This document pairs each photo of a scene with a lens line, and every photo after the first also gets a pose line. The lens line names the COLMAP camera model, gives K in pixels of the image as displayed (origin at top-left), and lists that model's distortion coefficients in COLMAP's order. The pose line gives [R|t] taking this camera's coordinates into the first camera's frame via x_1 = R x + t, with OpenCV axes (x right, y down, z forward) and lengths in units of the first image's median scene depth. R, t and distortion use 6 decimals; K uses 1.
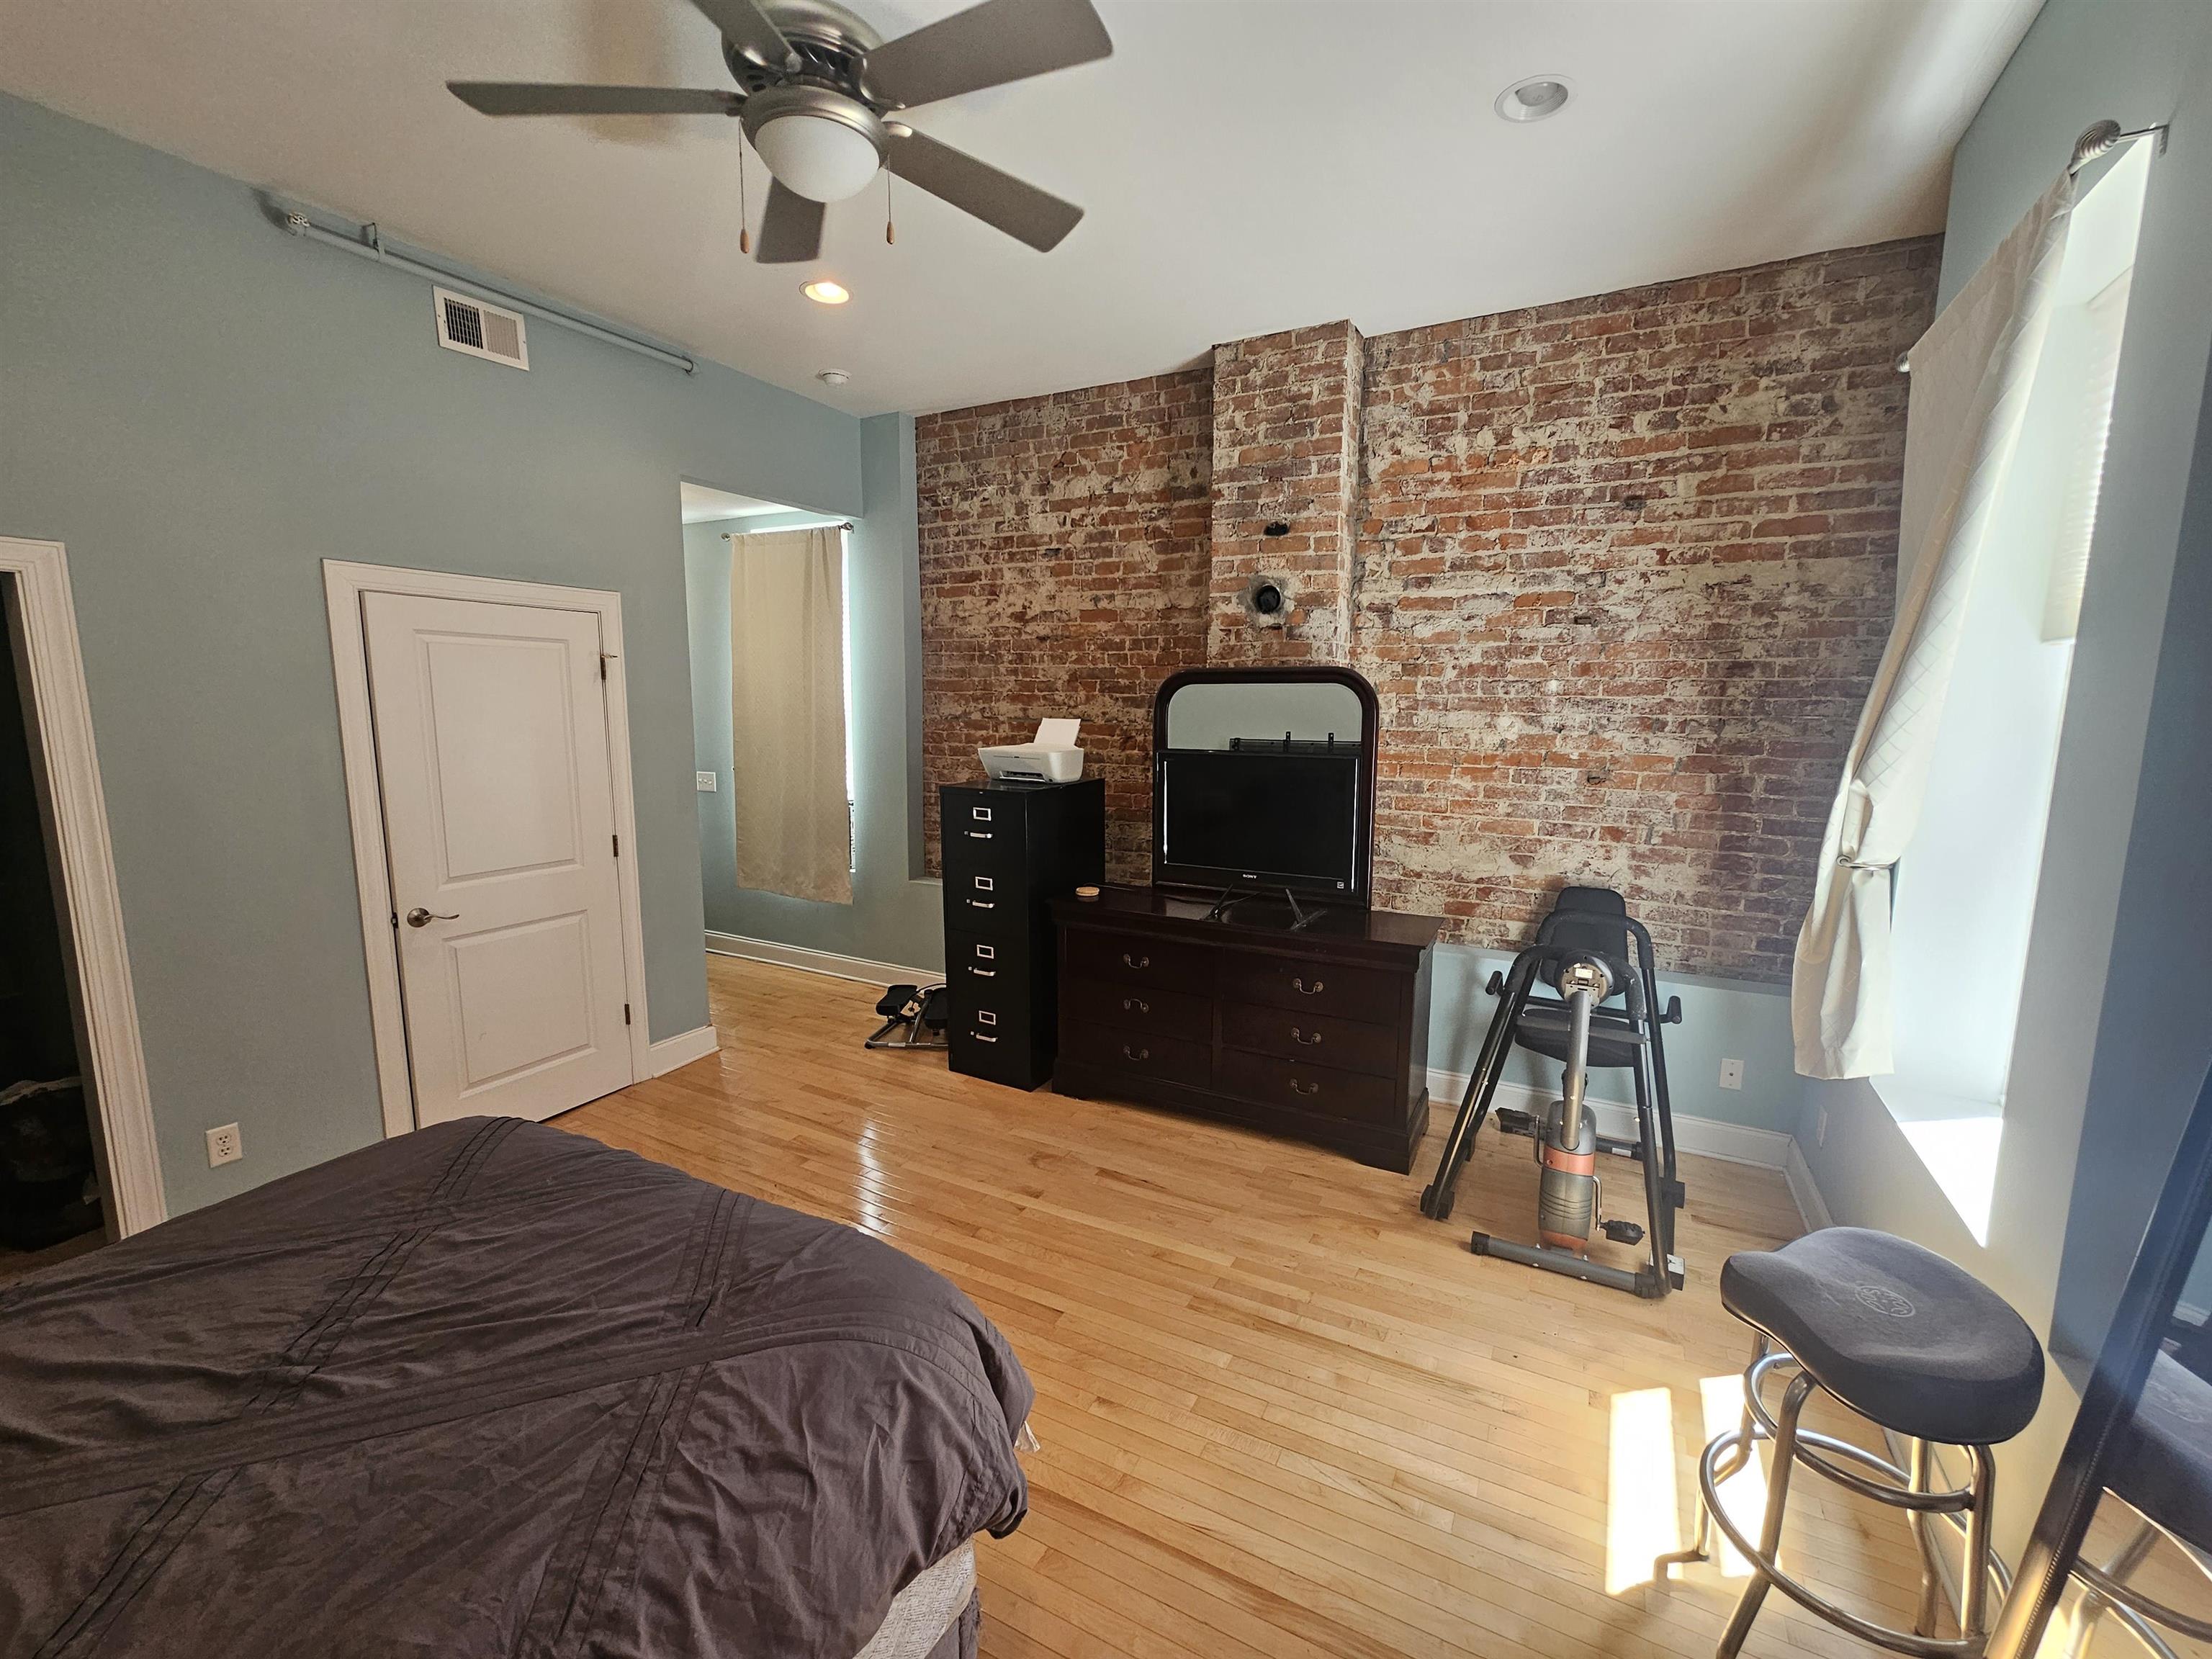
lens RADIAL K [[903.2, 0, 1126.4], [0, 903.2, 828.8], [0, 0, 1]] dist [-0.000807, 0.000267]
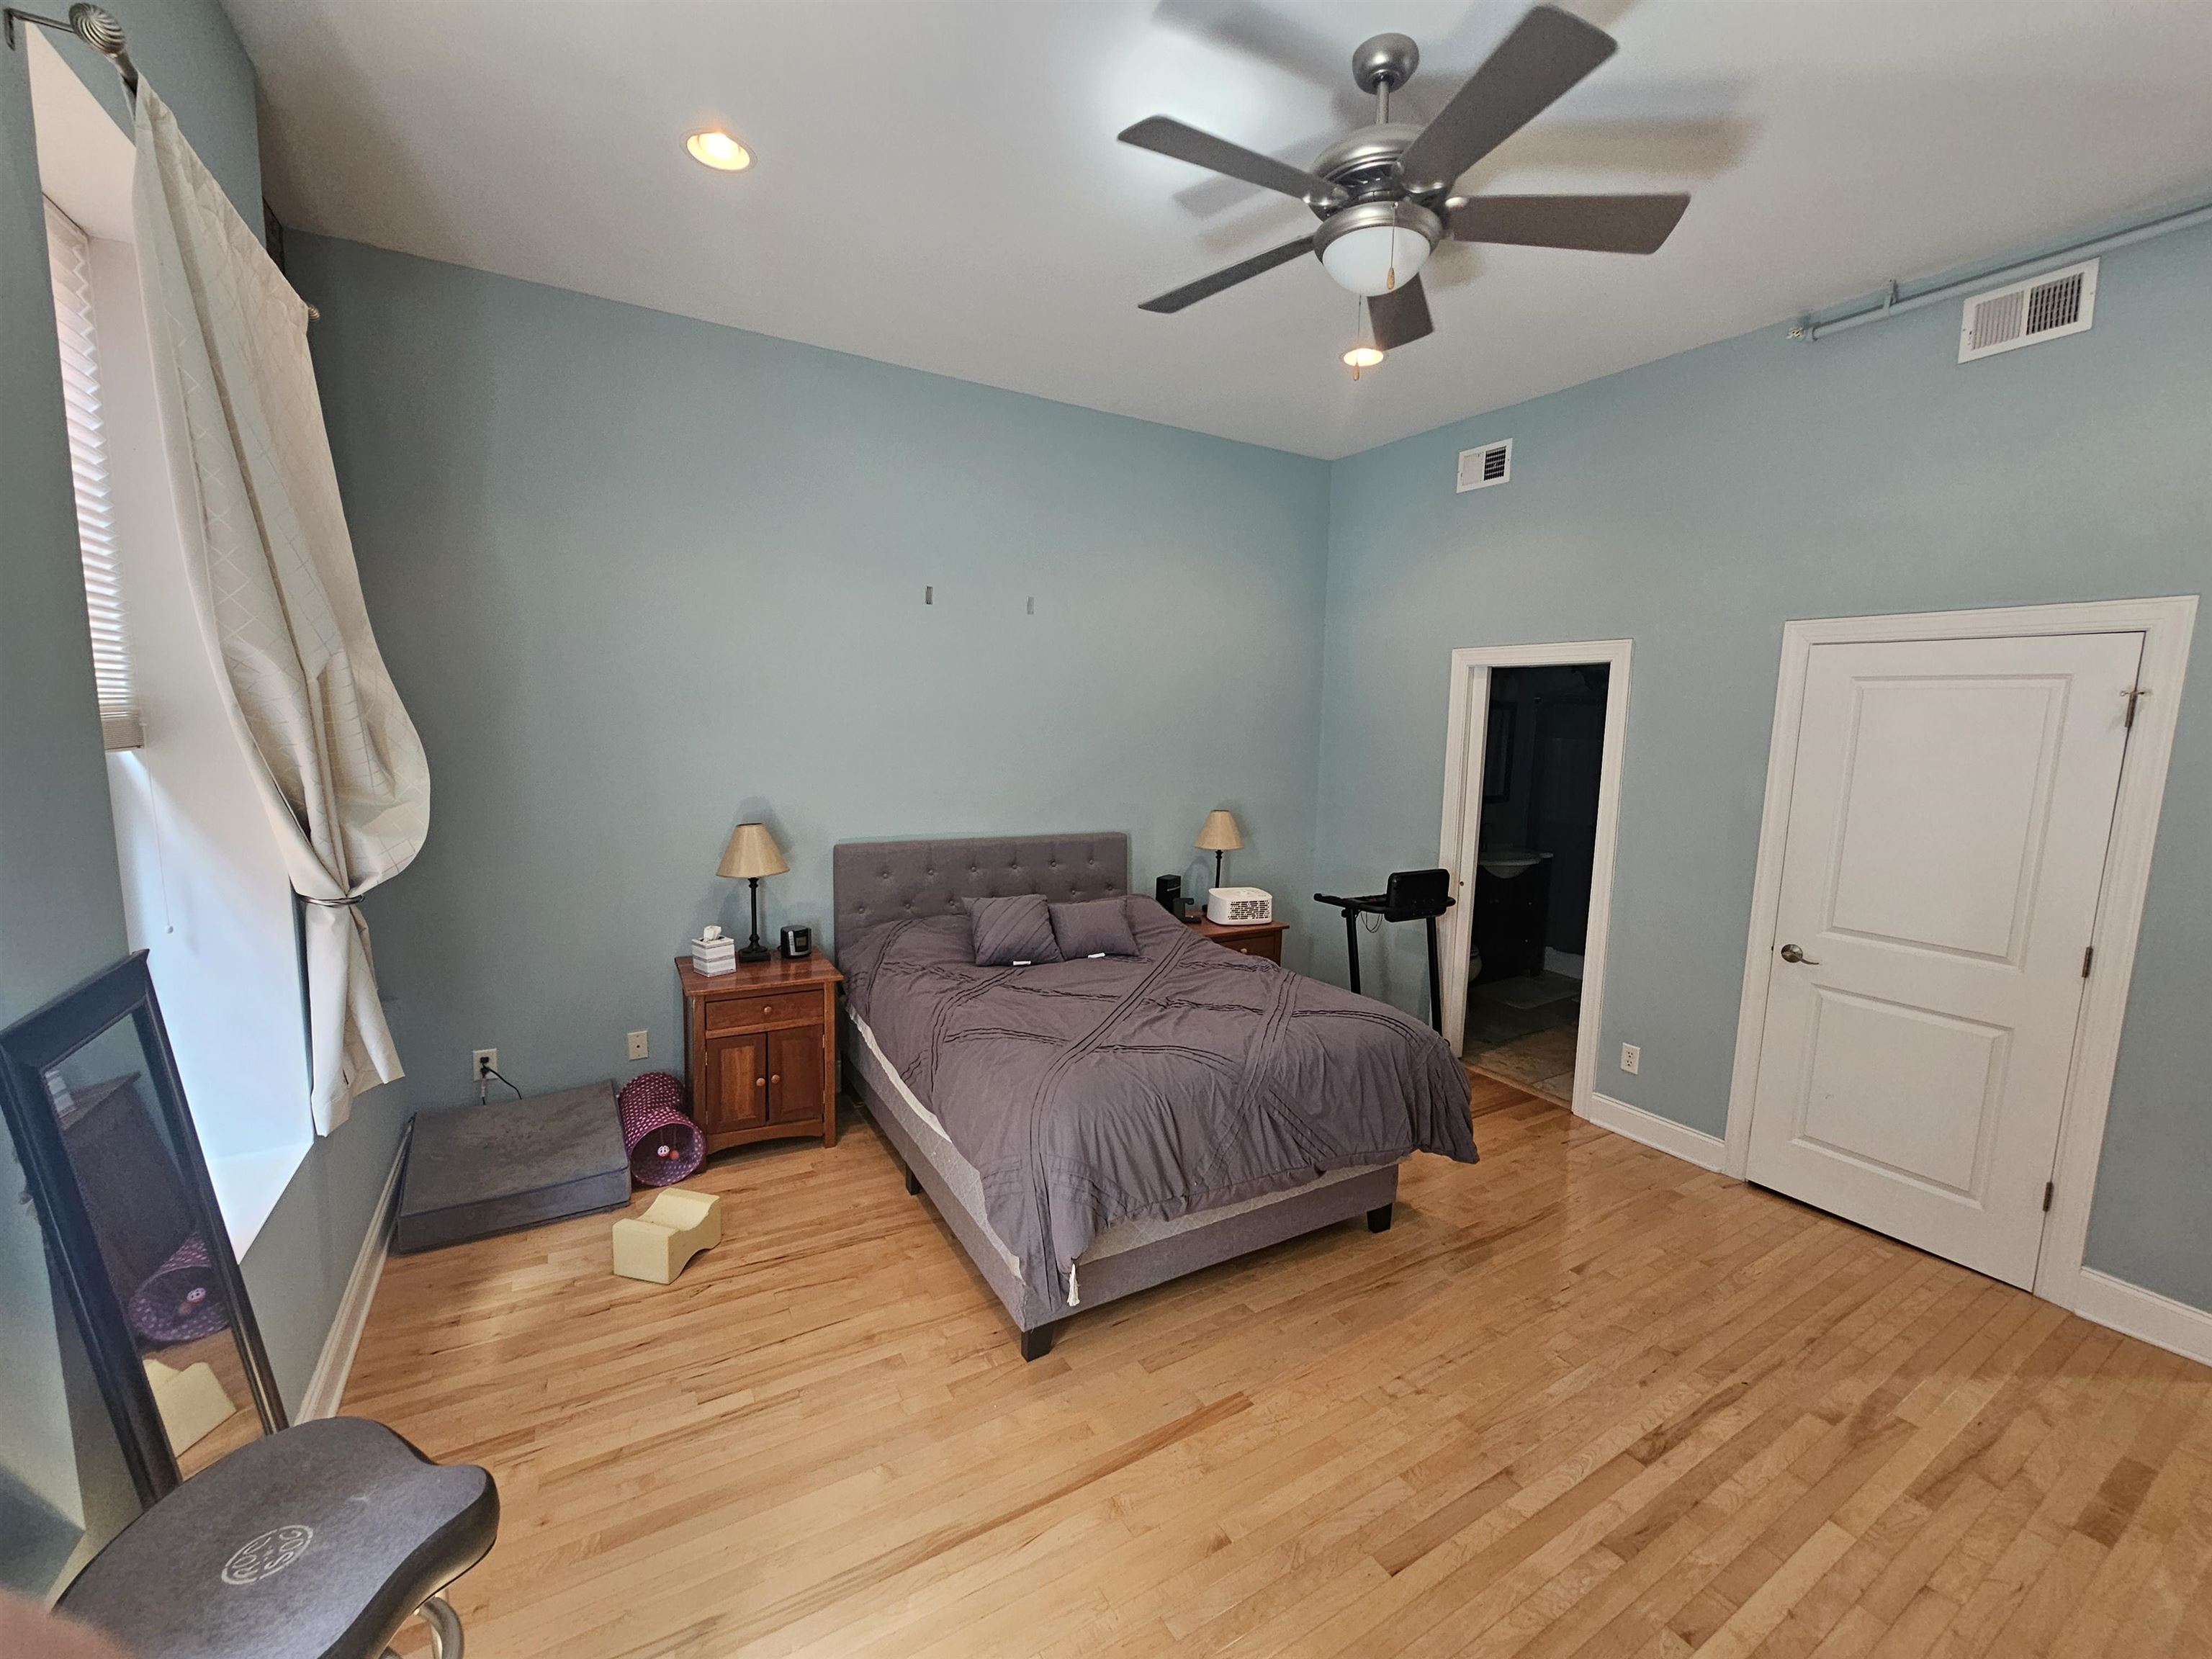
lens RADIAL K [[903.2, 0, 1126.4], [0, 903.2, 828.8], [0, 0, 1]] dist [-0.000807, 0.000267]
pose [[-0.517110, 0.088579, -0.851323, 0.460367], [-0.146769, 0.970722, 0.190152, -0.119781], [0.843242, 0.223278, -0.488969, 0.787919]]
